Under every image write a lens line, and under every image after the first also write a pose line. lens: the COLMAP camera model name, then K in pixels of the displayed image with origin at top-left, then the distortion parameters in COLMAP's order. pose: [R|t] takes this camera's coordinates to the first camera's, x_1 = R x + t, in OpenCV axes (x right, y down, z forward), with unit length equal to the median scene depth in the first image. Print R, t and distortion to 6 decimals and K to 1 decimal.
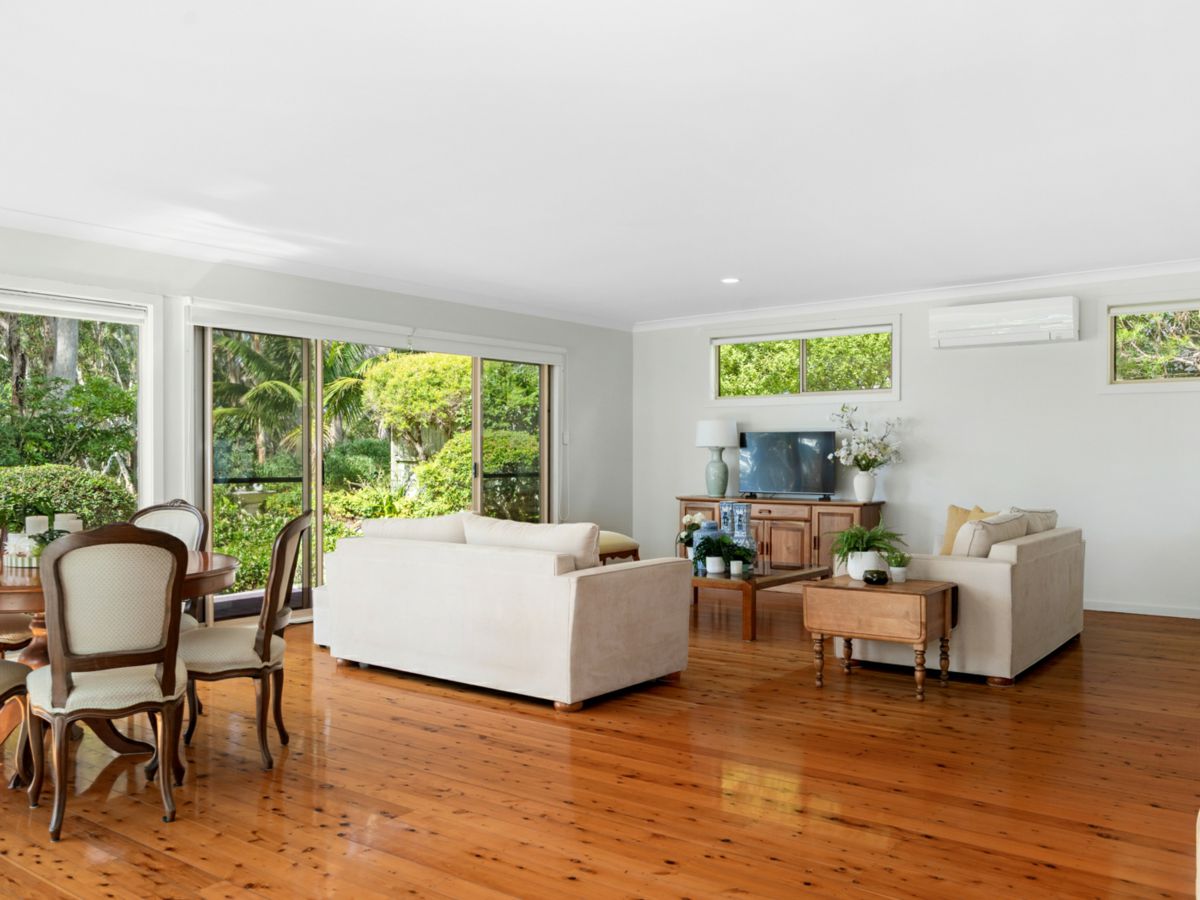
lens RADIAL K [[992.3, 0, 600.0], [0, 992.3, 450.0], [0, 0, 1]] dist [0.004754, 0.002871]
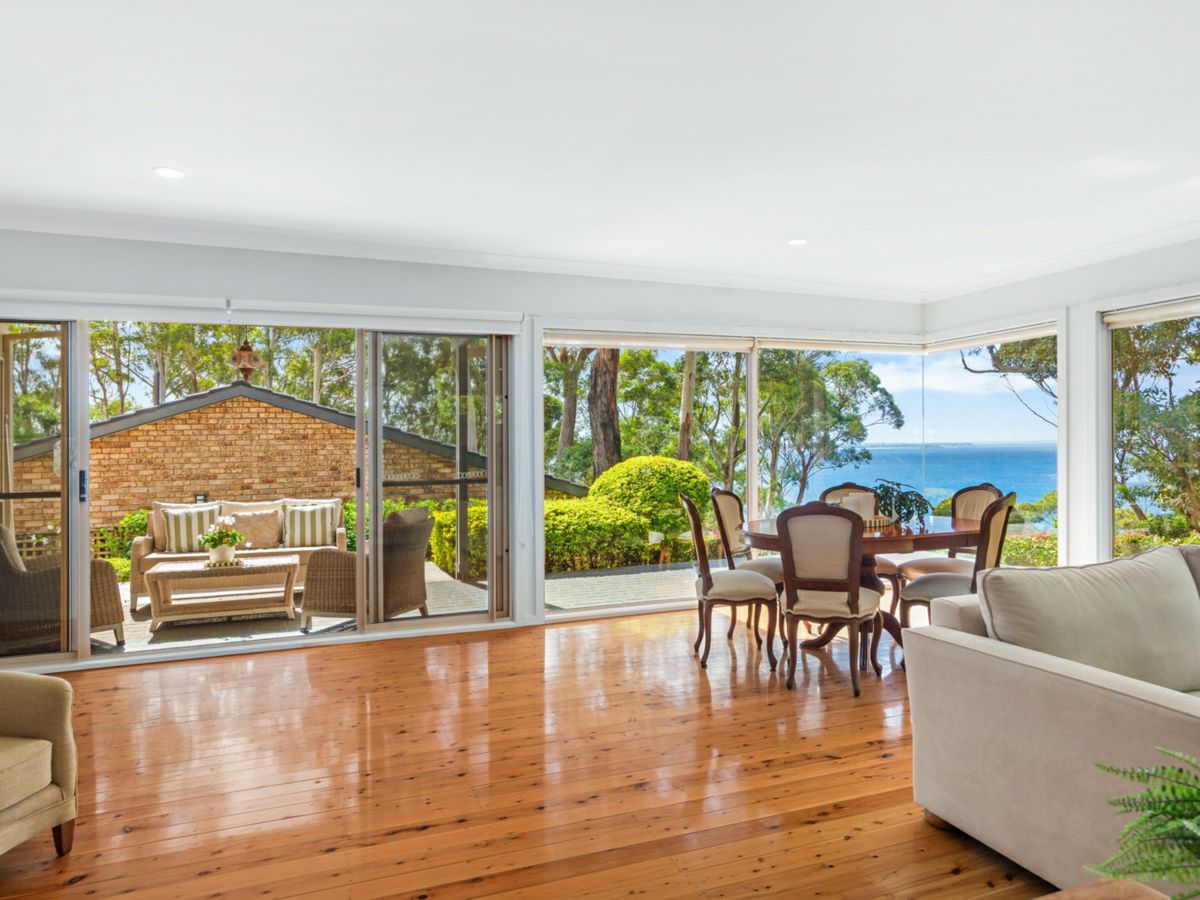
lens RADIAL K [[755.5, 0, 600.0], [0, 755.5, 450.0], [0, 0, 1]] dist [-0.003178, -0.001798]
pose [[-0.530917, 0.005956, -0.847403, 0.603470], [0.026734, 0.999595, -0.009724, -0.002004], [0.847002, -0.027817, -0.530862, 1.196809]]
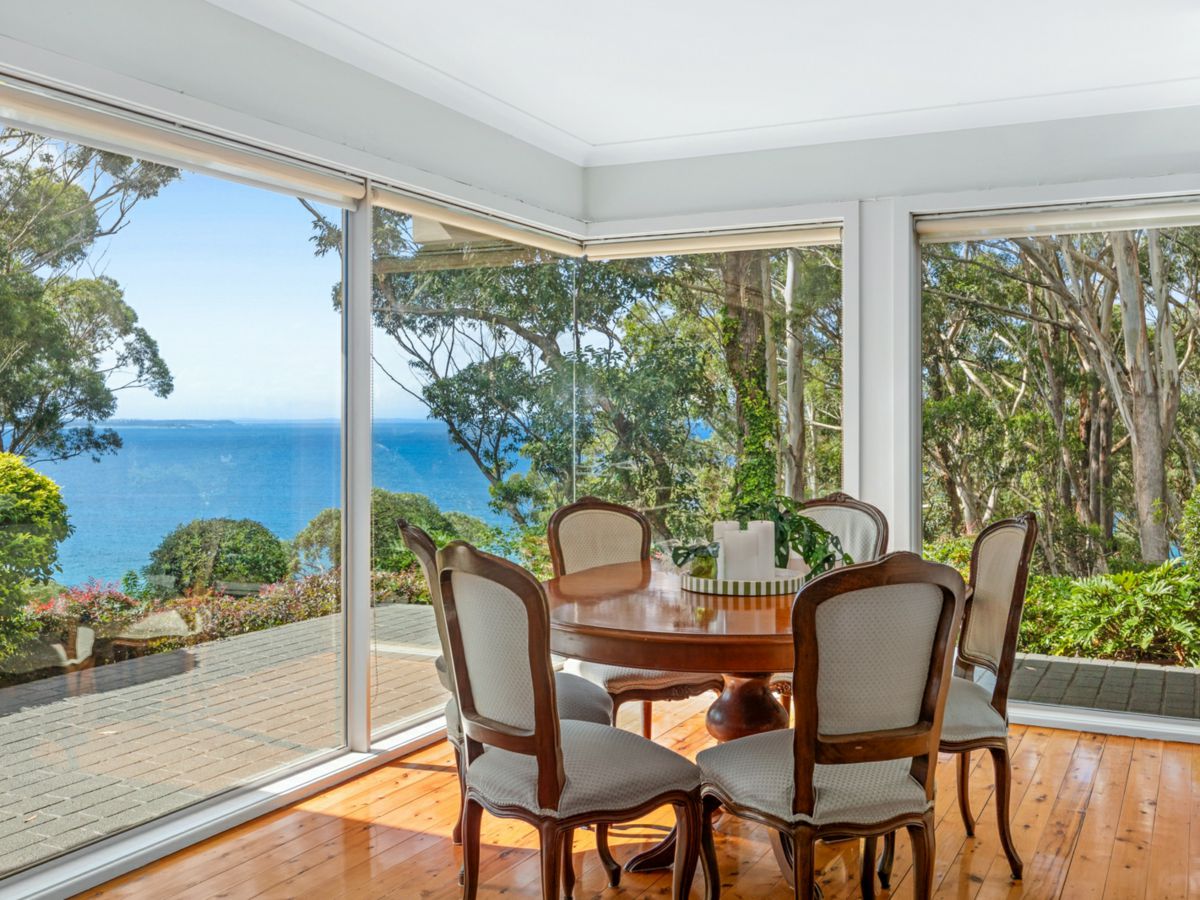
lens RADIAL K [[1226.1, 0, 600.0], [0, 1226.1, 450.0], [0, 0, 1]] dist [-0.058523, 0.011432]
pose [[0.184718, 0.018612, -0.982615, 0.283488], [0.013320, 0.999681, 0.021439, -0.009758], [0.982701, -0.017049, 0.184411, 0.681655]]
